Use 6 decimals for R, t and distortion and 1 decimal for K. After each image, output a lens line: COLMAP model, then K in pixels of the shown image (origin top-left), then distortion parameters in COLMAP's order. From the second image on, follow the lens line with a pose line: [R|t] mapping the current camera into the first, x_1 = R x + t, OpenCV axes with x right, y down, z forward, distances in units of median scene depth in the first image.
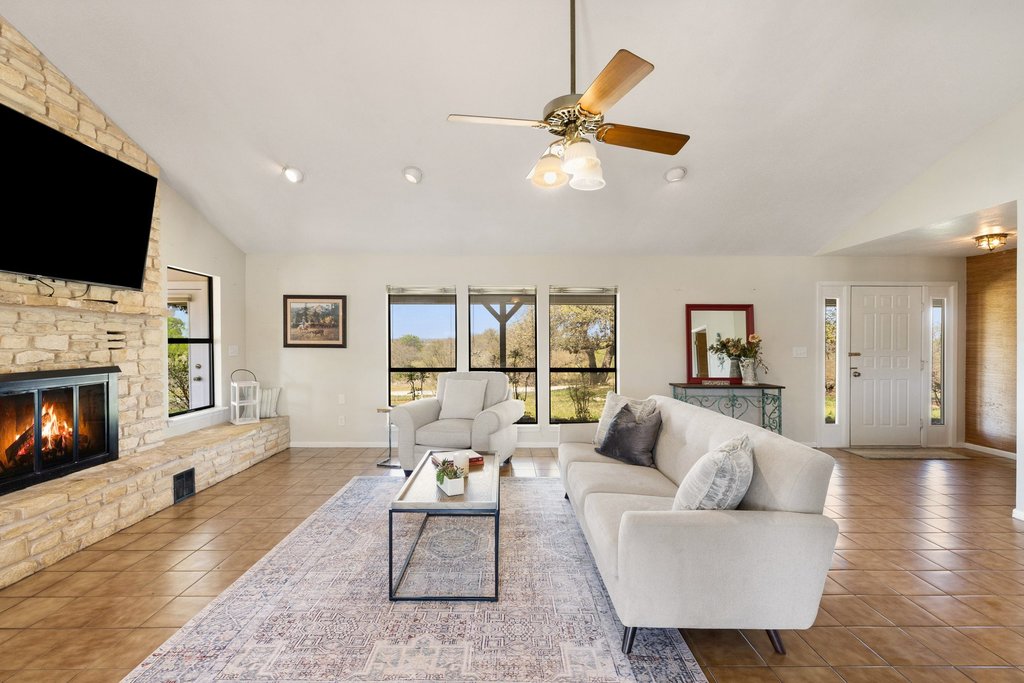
lens RADIAL K [[447.2, 0, 512.0], [0, 447.2, 341.5], [0, 0, 1]] dist [-0.000376, 0.000119]
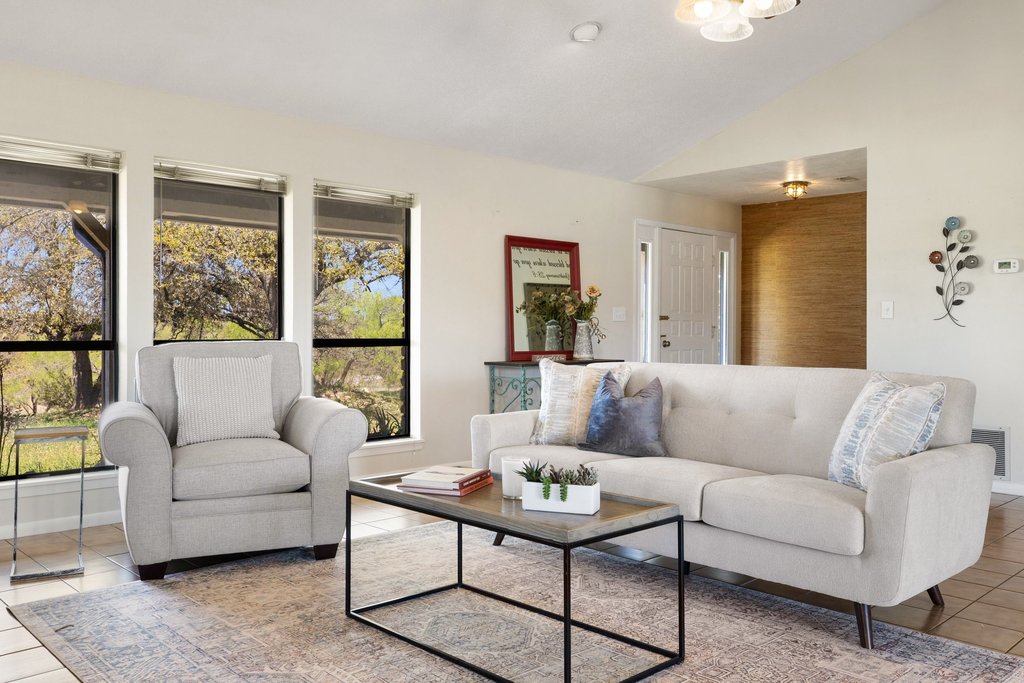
lens RADIAL K [[848.7, 0, 537.0], [0, 848.7, 324.4], [0, 0, 1]] dist [-0.001424, 0.000958]
pose [[0.714931, 0.002065, 0.699192, -0.695714], [-0.001186, 0.999998, -0.001741, 0.073733], [-0.699194, 0.000415, 0.714931, 0.196071]]
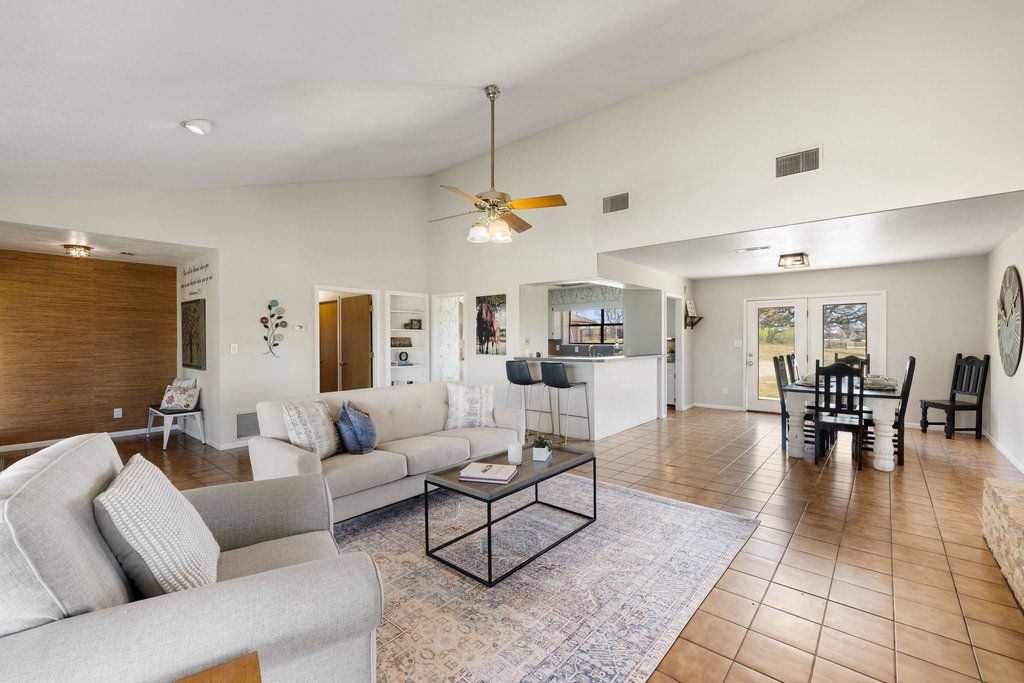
lens RADIAL K [[423.6, 0, 512.0], [0, 423.6, 341.5], [0, 0, 1]] dist [-0.003028, -0.000180]
pose [[-0.746146, -0.004777, 0.665765, -0.661925], [-0.000349, 0.999977, 0.006784, -0.001765], [-0.665783, 0.004829, -0.746130, 1.488702]]
